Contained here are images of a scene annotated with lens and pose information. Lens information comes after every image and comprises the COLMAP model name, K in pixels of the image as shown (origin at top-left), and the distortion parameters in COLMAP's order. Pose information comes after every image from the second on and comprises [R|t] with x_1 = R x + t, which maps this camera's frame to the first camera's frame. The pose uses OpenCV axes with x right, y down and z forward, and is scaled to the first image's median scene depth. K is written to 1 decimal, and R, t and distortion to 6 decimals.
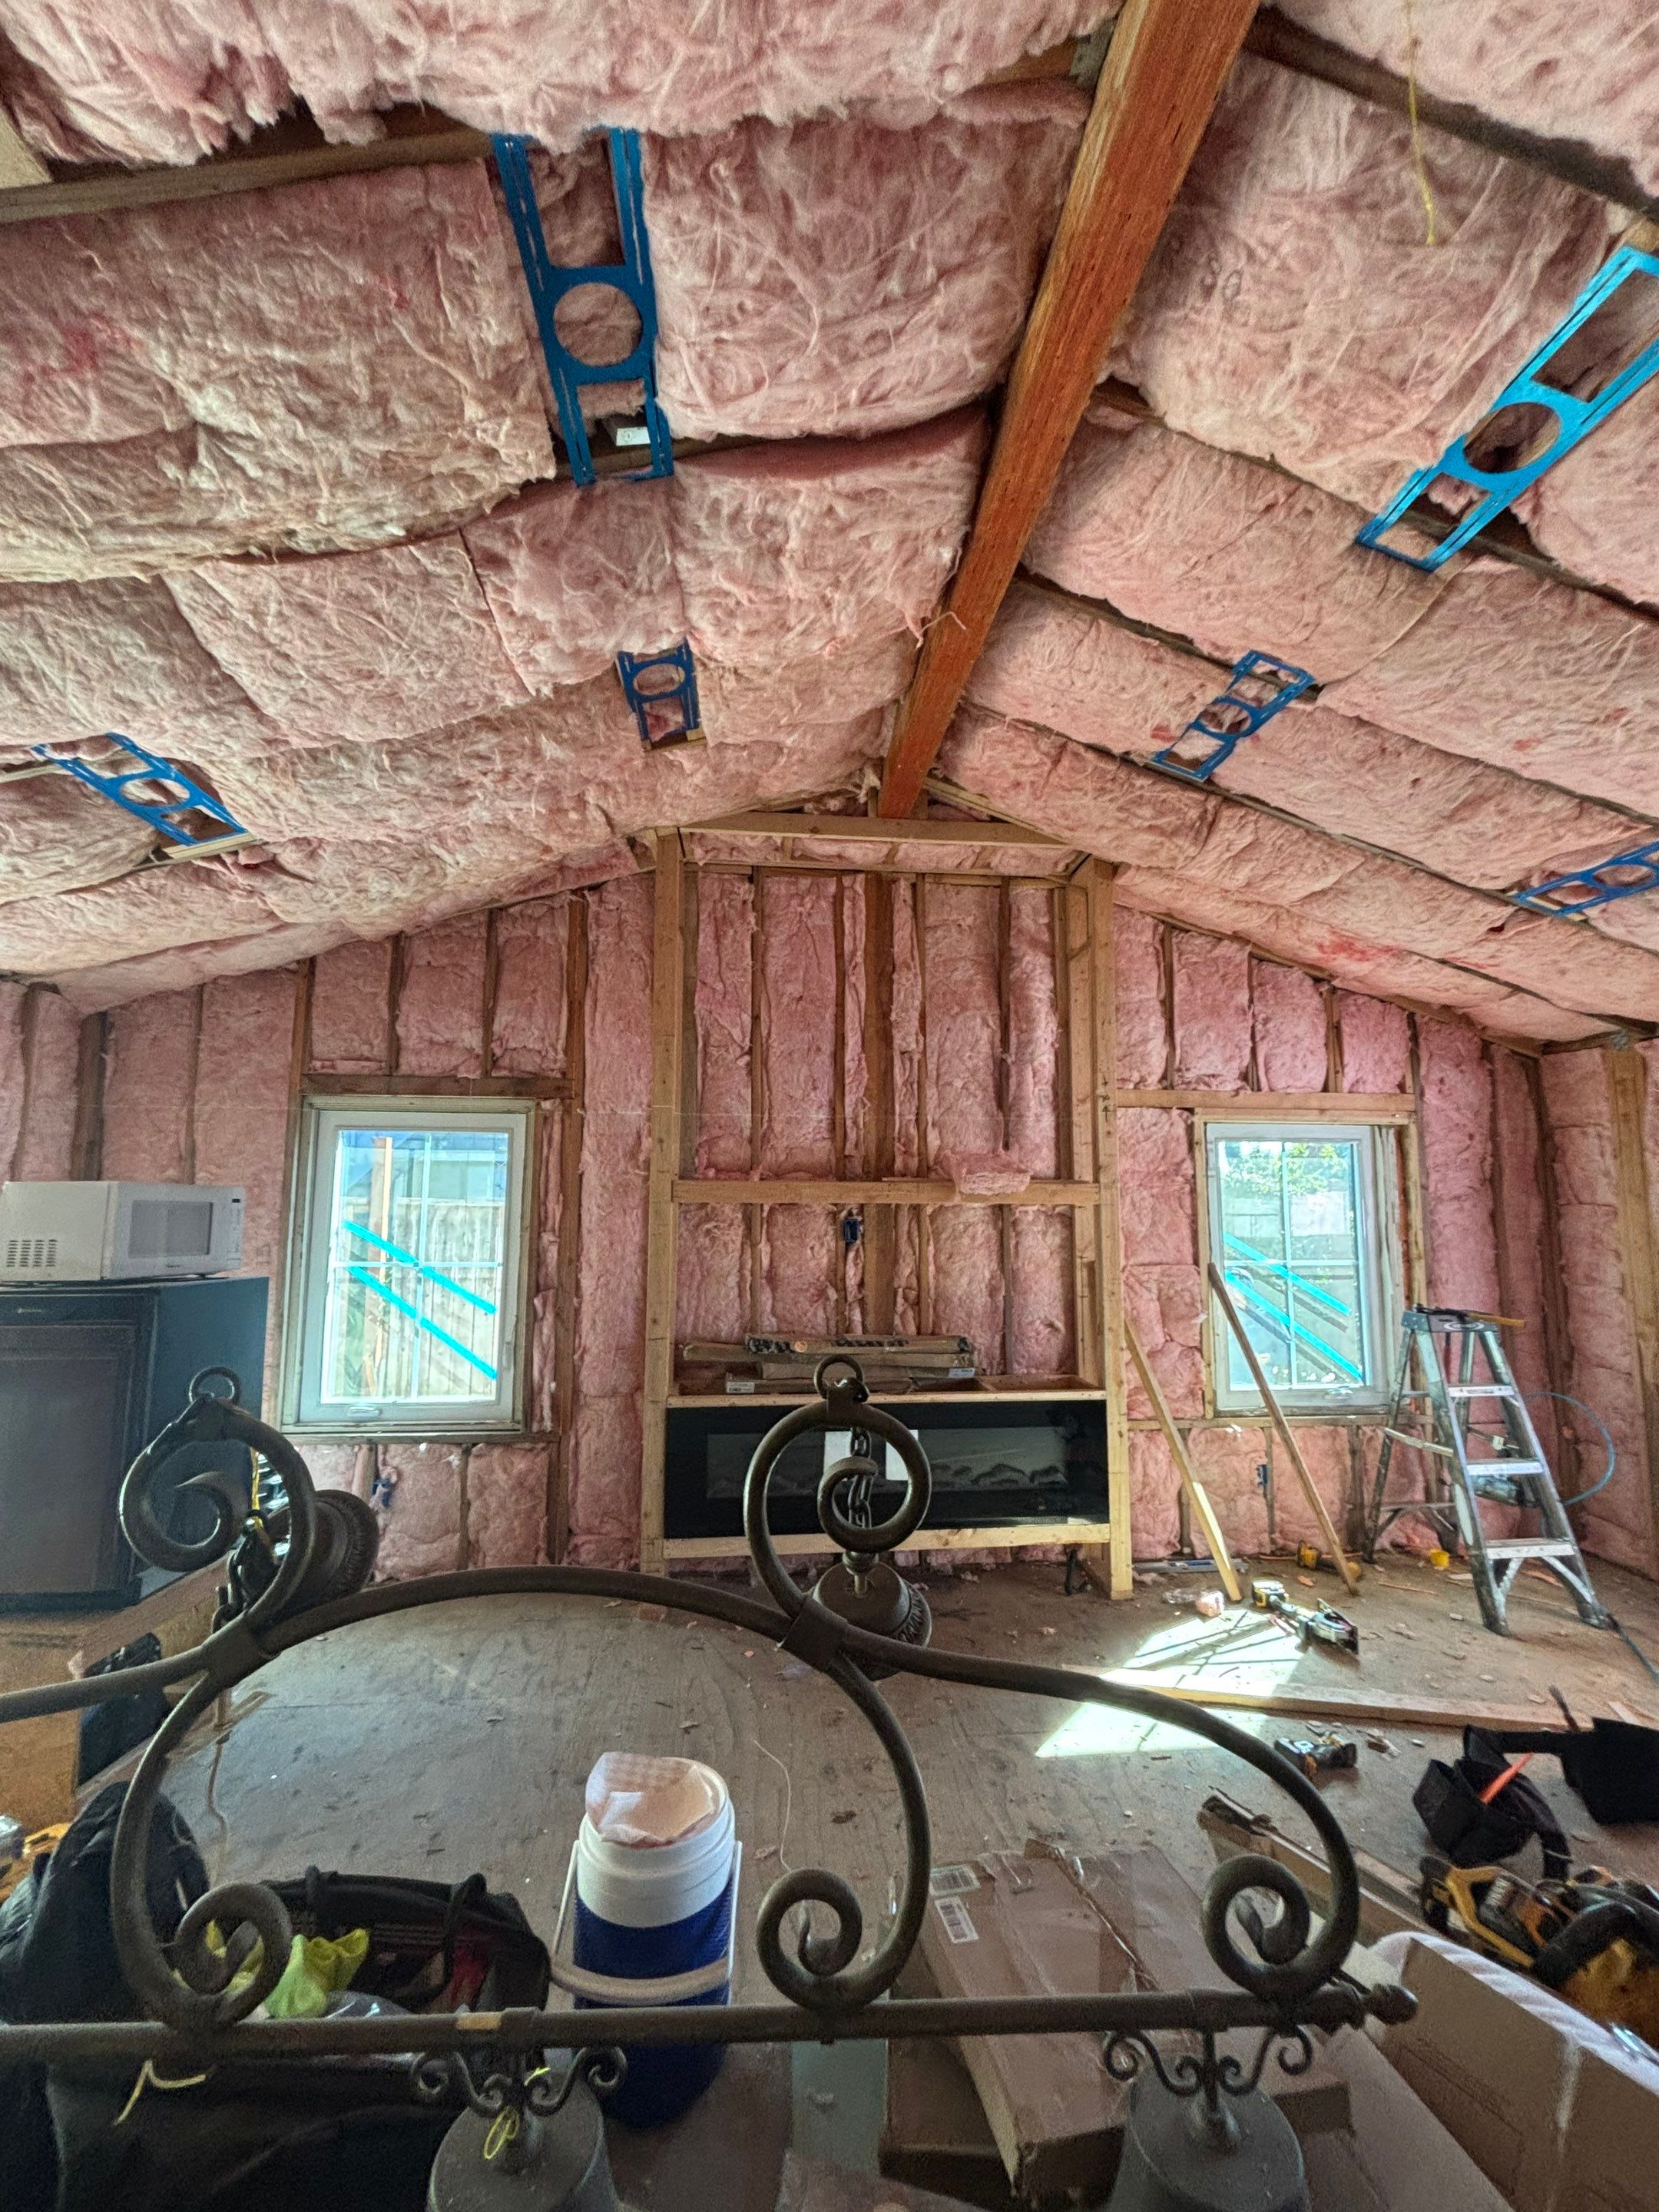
lens RADIAL K [[889.9, 0, 828.6], [0, 889.9, 1107.3], [0, 0, 1]] dist [-0.000045, -0.000044]
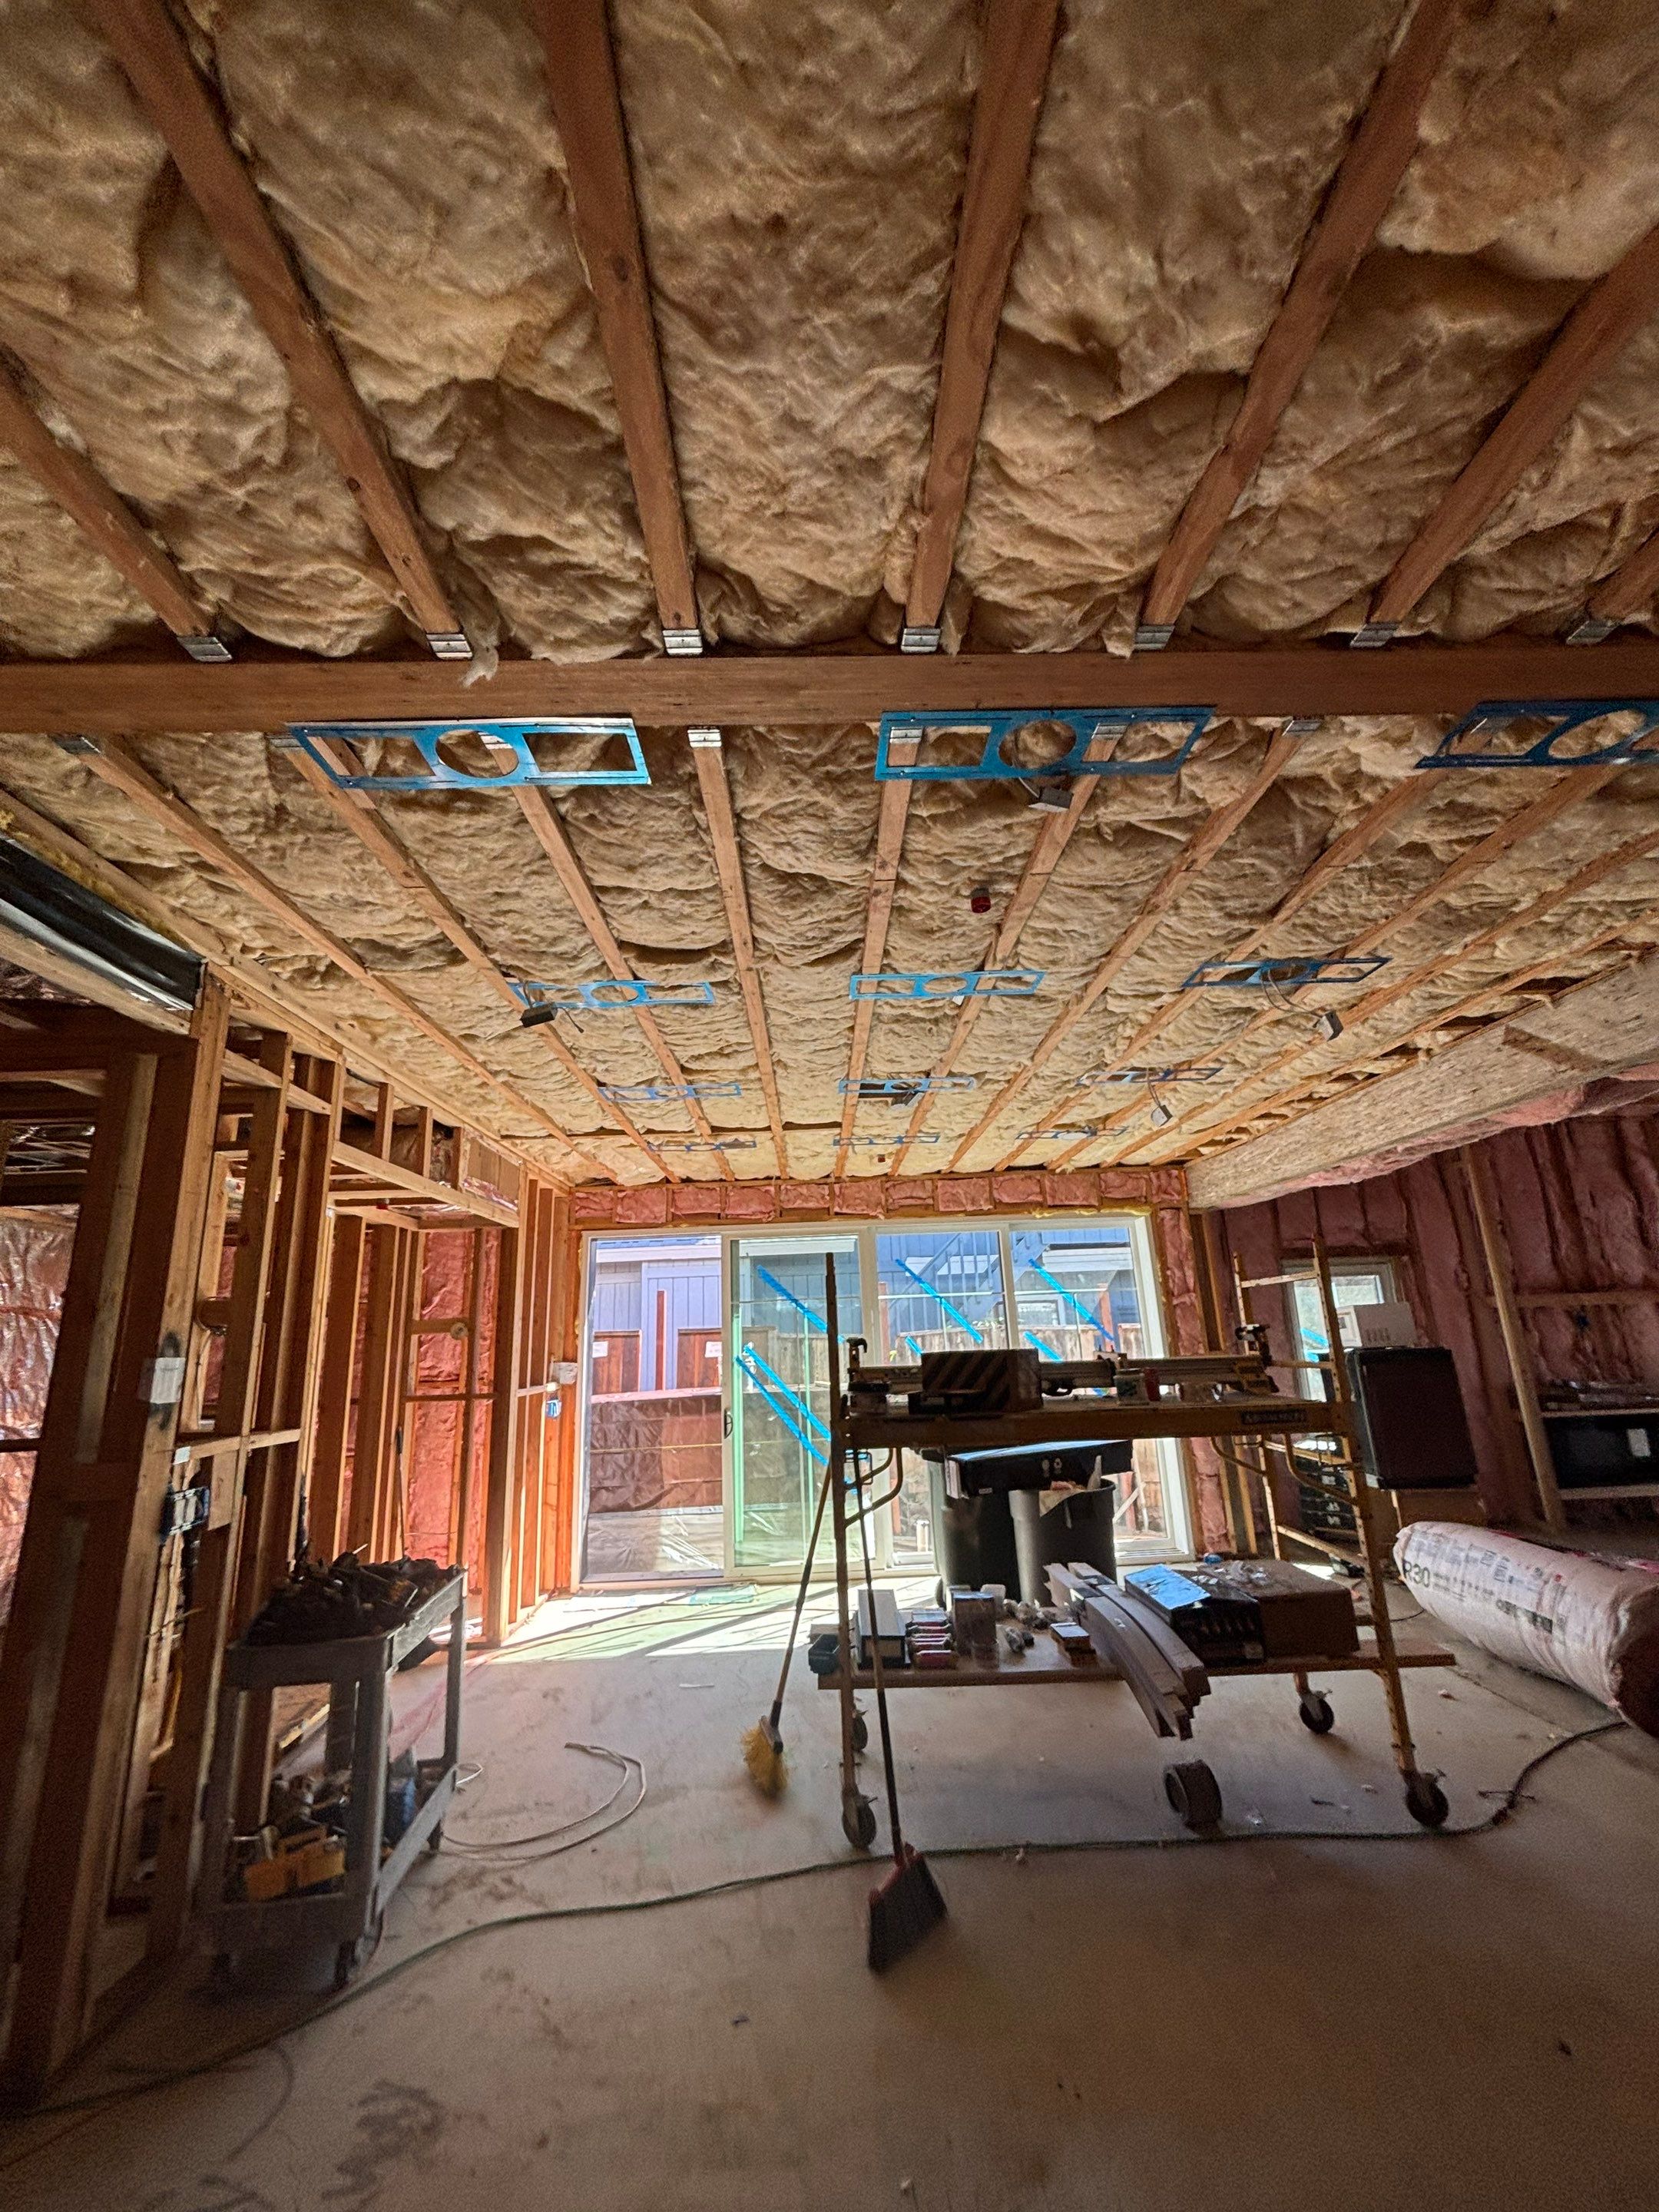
lens RADIAL K [[889.9, 0, 828.2], [0, 889.9, 1112.6], [0, 0, 1]] dist [-0.000045, -0.000044]
pose [[0.995801, -0.064463, -0.065004, -1.340573], [0.054915, 0.988732, -0.139262, -0.109596], [0.073249, 0.135107, 0.988120, -0.936866]]
